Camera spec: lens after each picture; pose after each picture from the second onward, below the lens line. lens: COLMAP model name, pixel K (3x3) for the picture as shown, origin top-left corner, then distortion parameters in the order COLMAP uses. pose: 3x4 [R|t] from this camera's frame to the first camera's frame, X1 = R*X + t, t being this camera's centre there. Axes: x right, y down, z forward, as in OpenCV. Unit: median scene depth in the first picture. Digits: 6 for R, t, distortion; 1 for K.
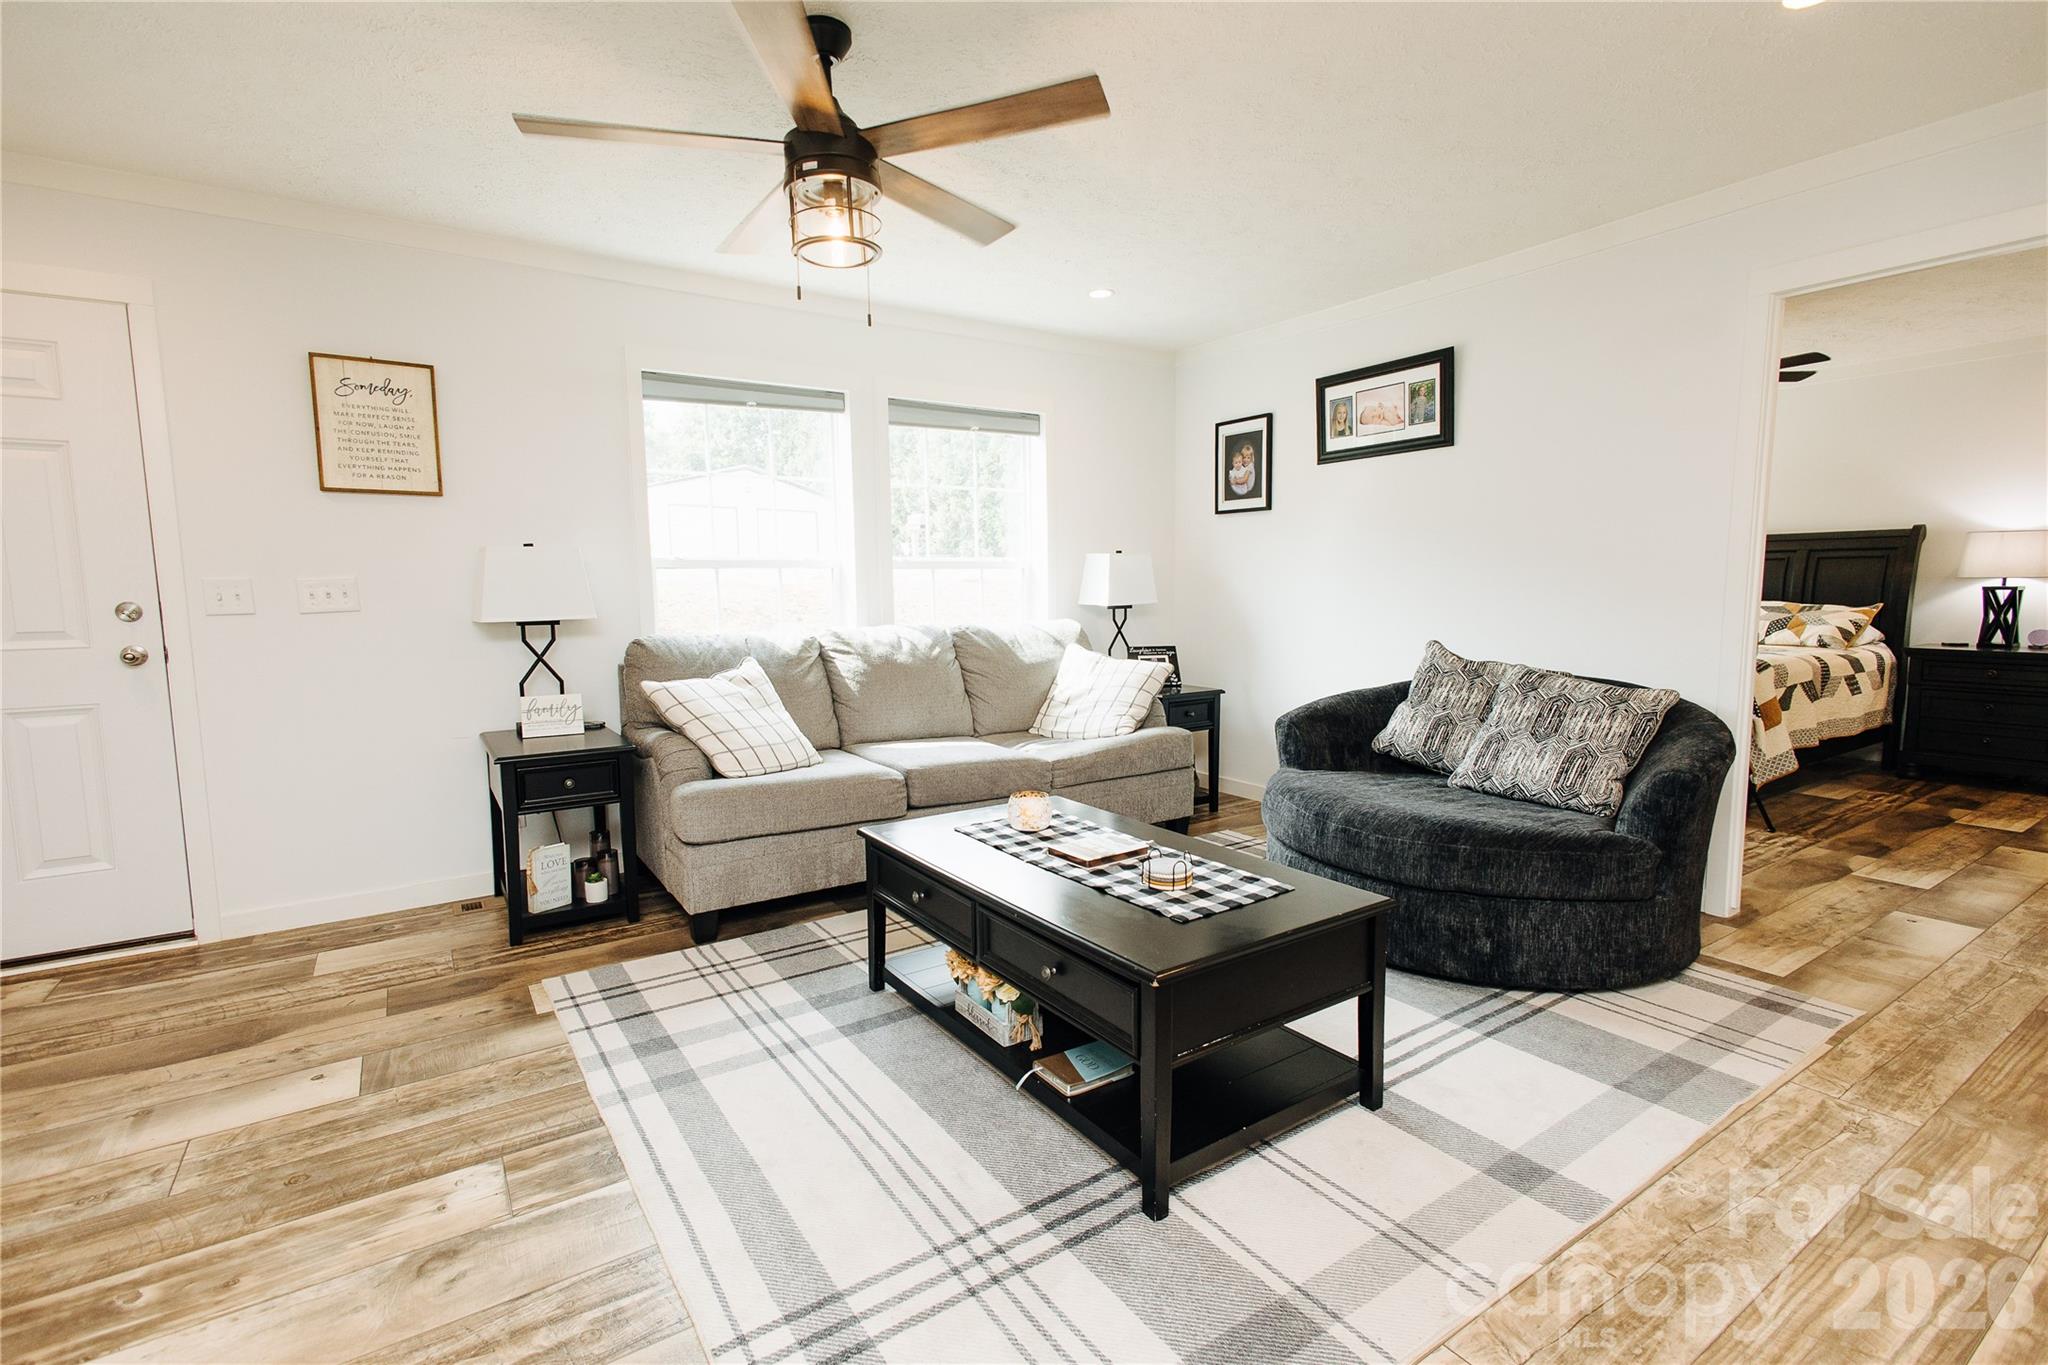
lens RADIAL K [[938.7, 0, 1024.0], [0, 938.7, 682.5], [0, 0, 1]] dist [0.012778, -0.002808]
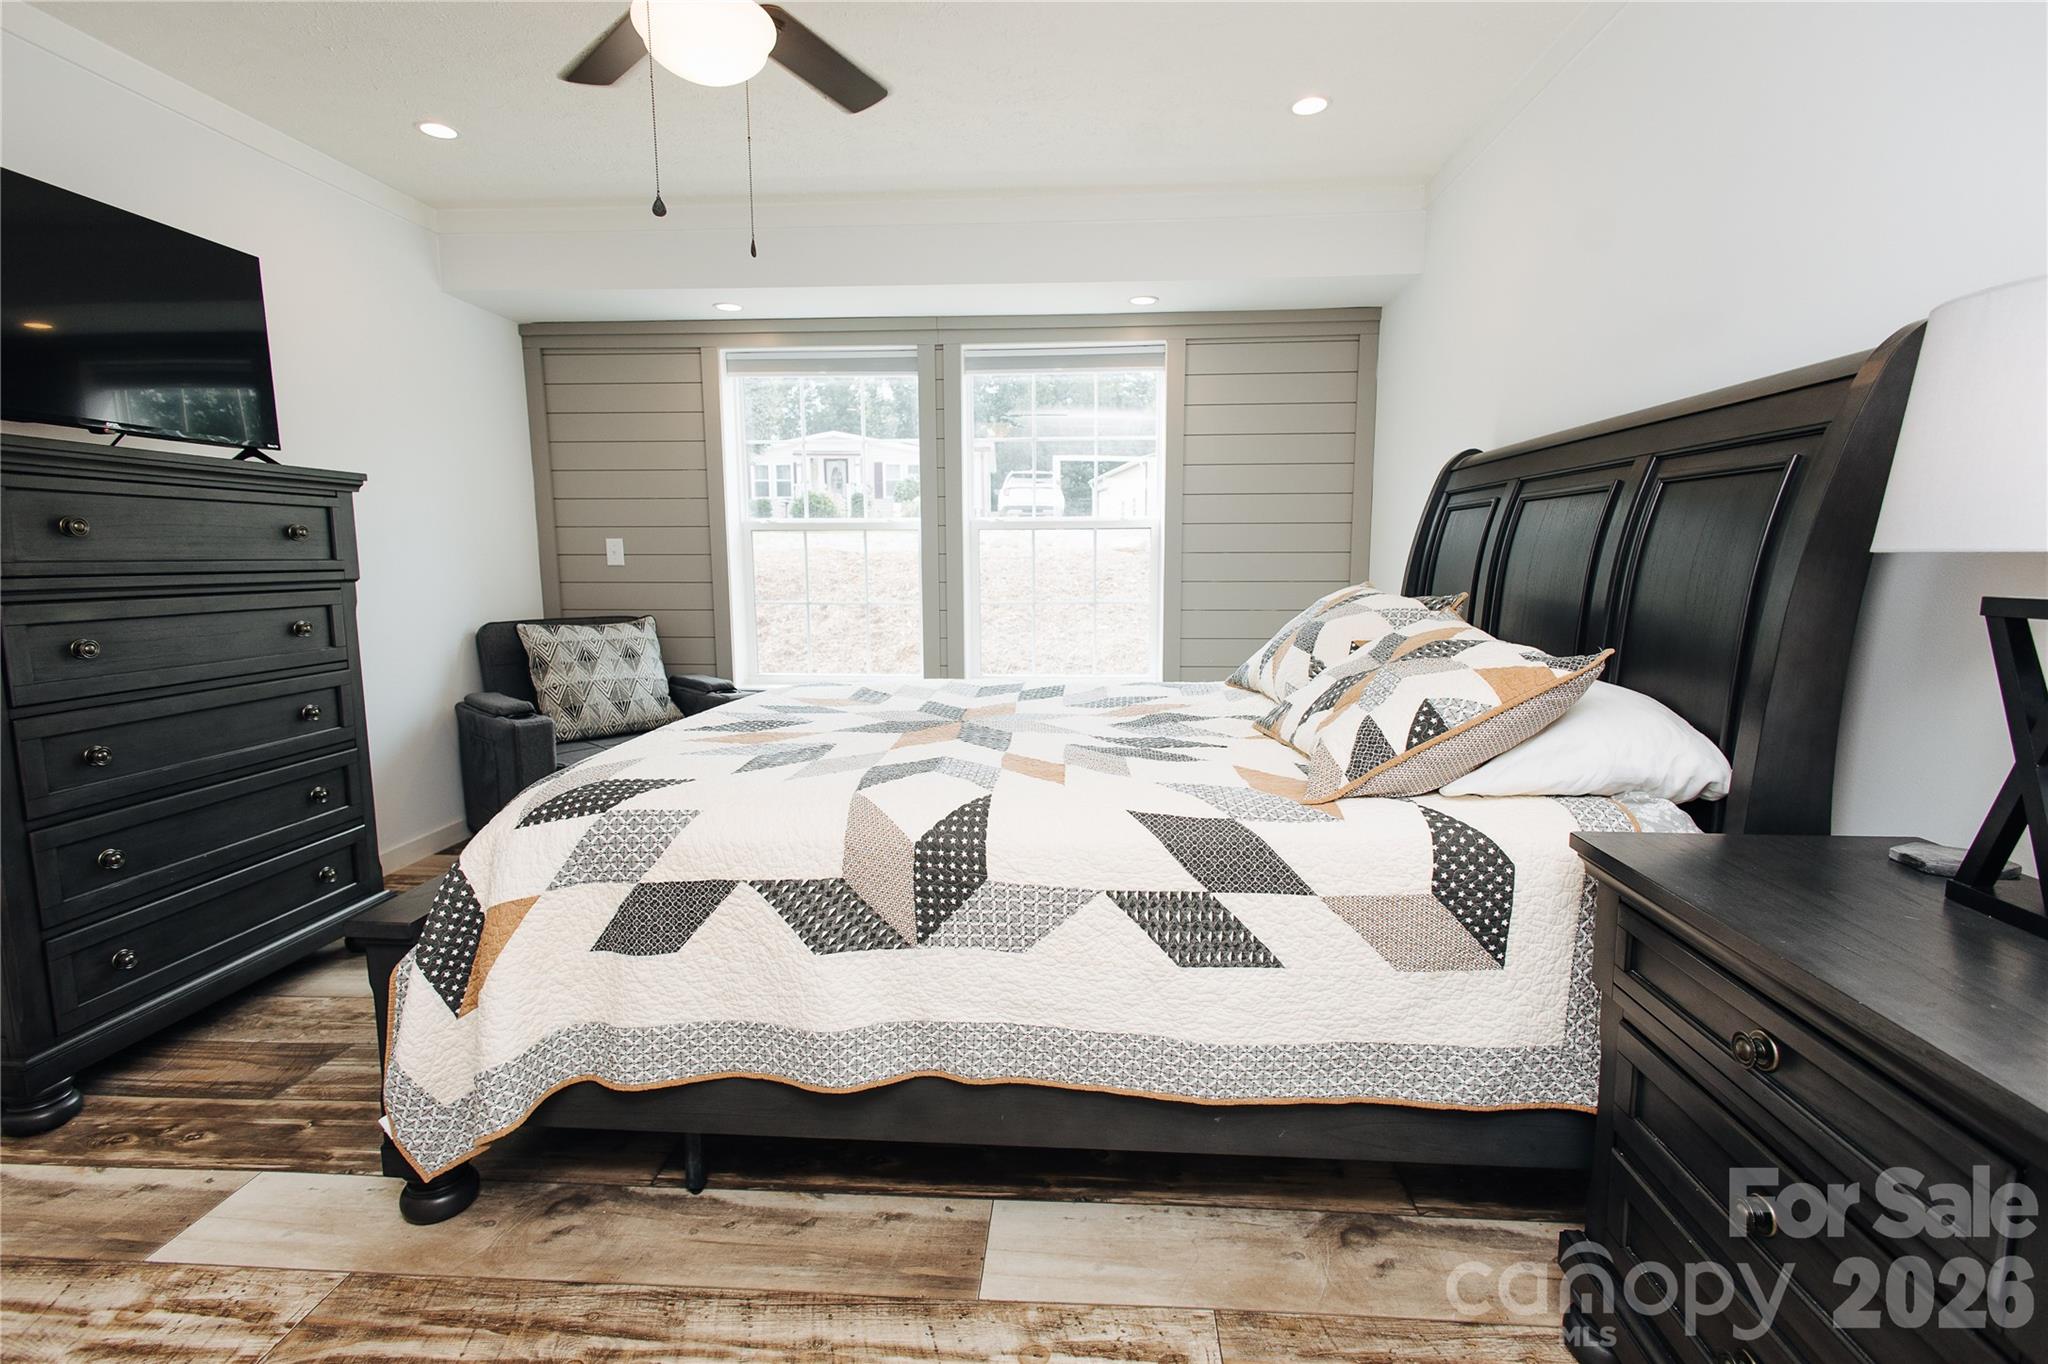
lens RADIAL K [[938.7, 0, 1024.0], [0, 938.7, 682.0], [0, 0, 1]] dist [0.012778, -0.002808]
pose [[0.791498, 0.088465, -0.604736, 0.945129], [-0.069022, 0.996077, 0.055376, -0.078606], [0.607262, -0.002090, 0.794499, 0.705365]]
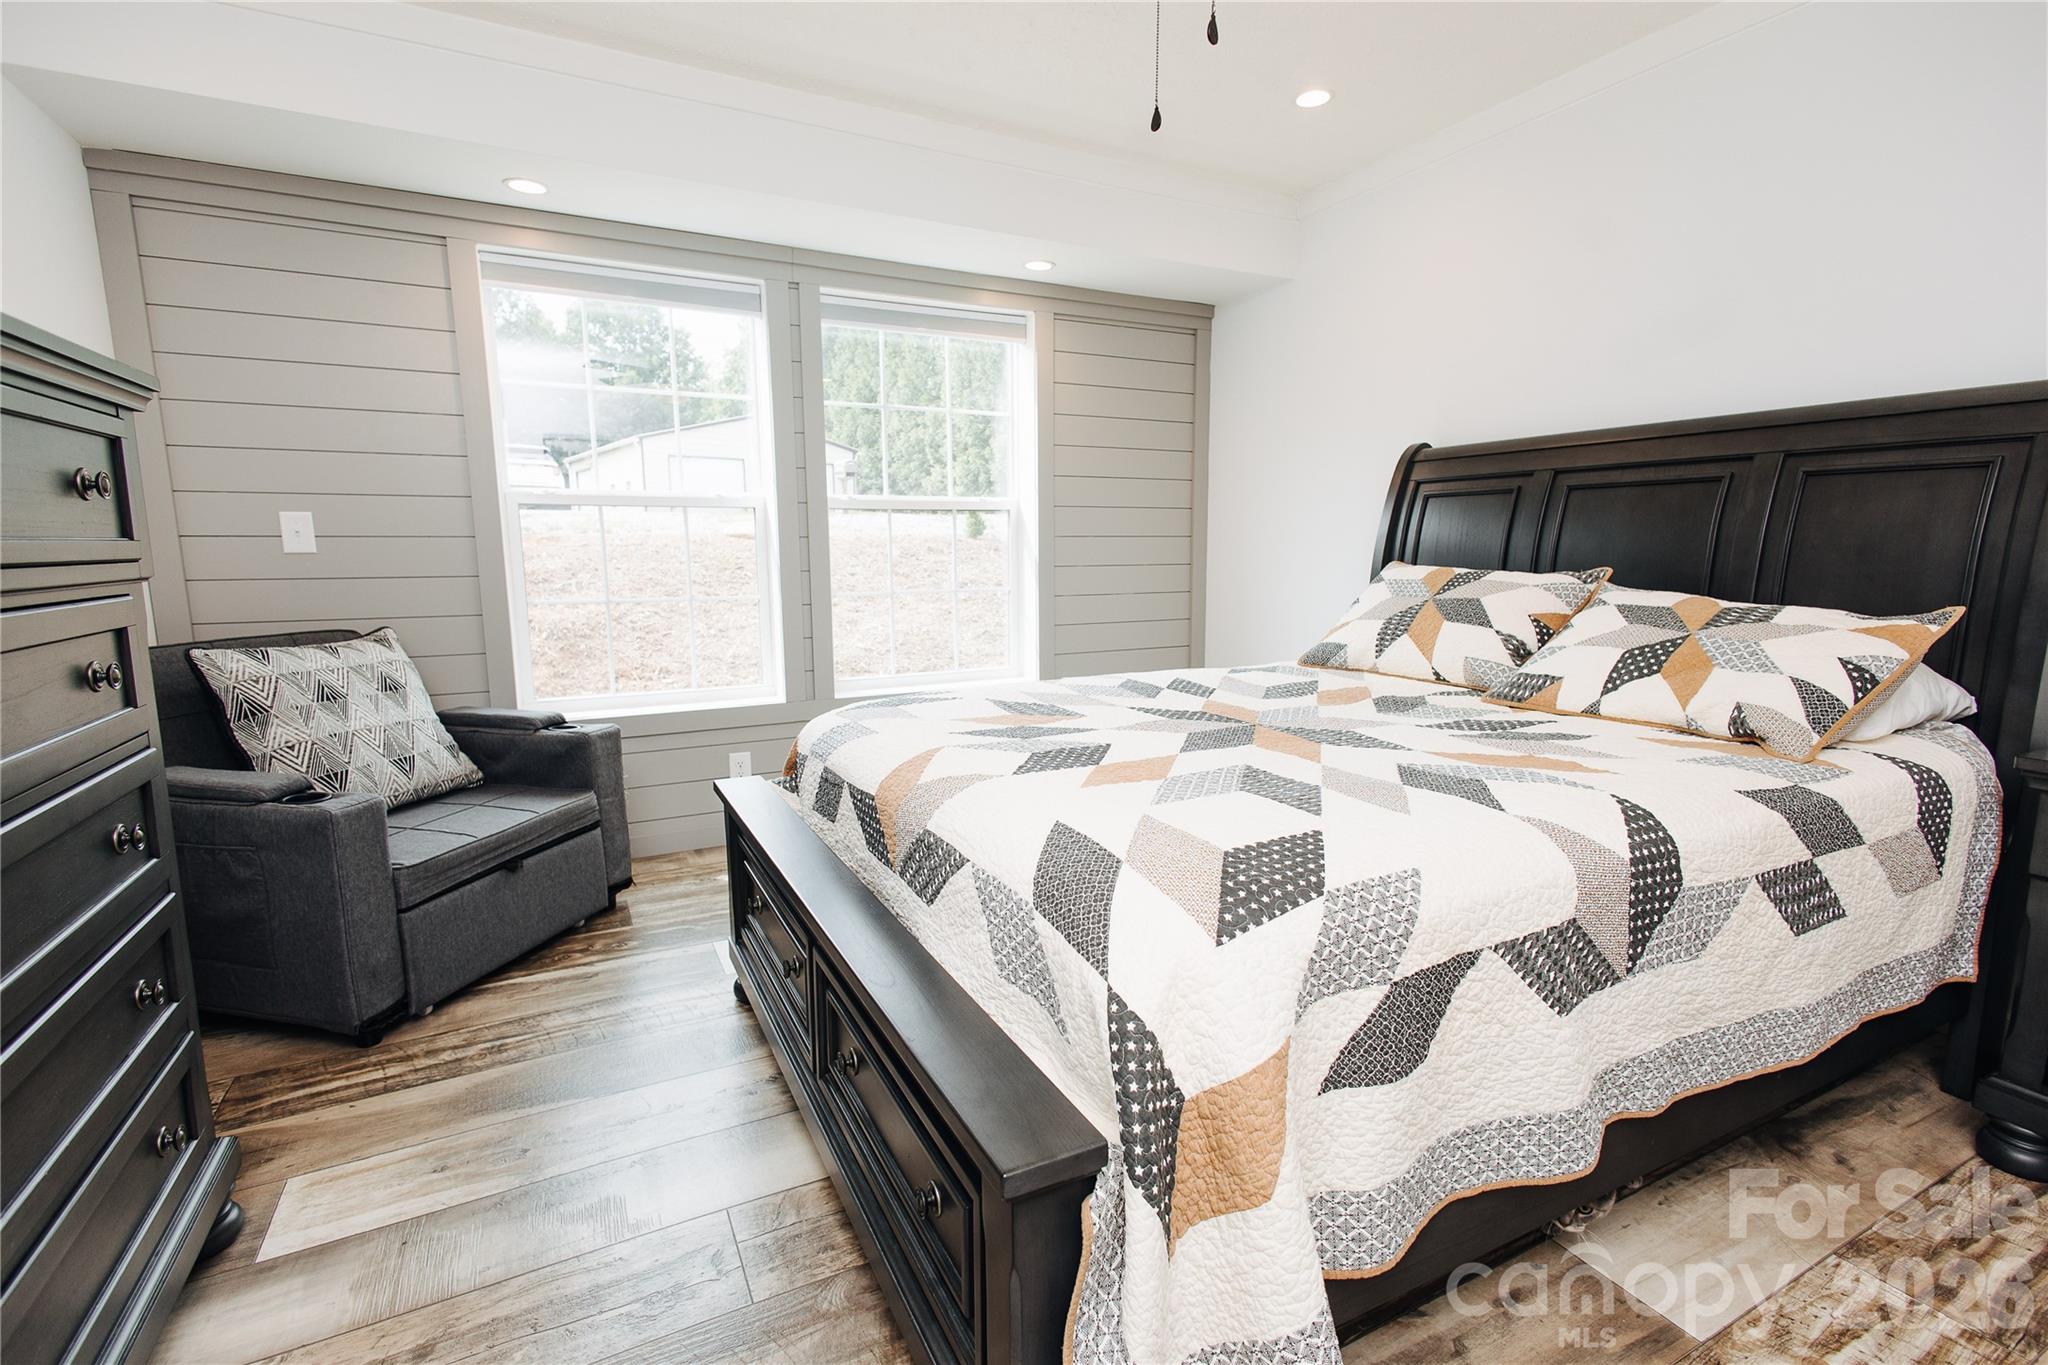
lens RADIAL K [[938.7, 0, 1024.0], [0, 938.7, 682.5], [0, 0, 1]] dist [0.012778, -0.002808]
pose [[0.993236, 0.022640, -0.113883, 0.634655], [-0.017767, 0.998890, 0.043621, -0.067055], [0.114744, -0.041302, 0.992536, 0.652002]]
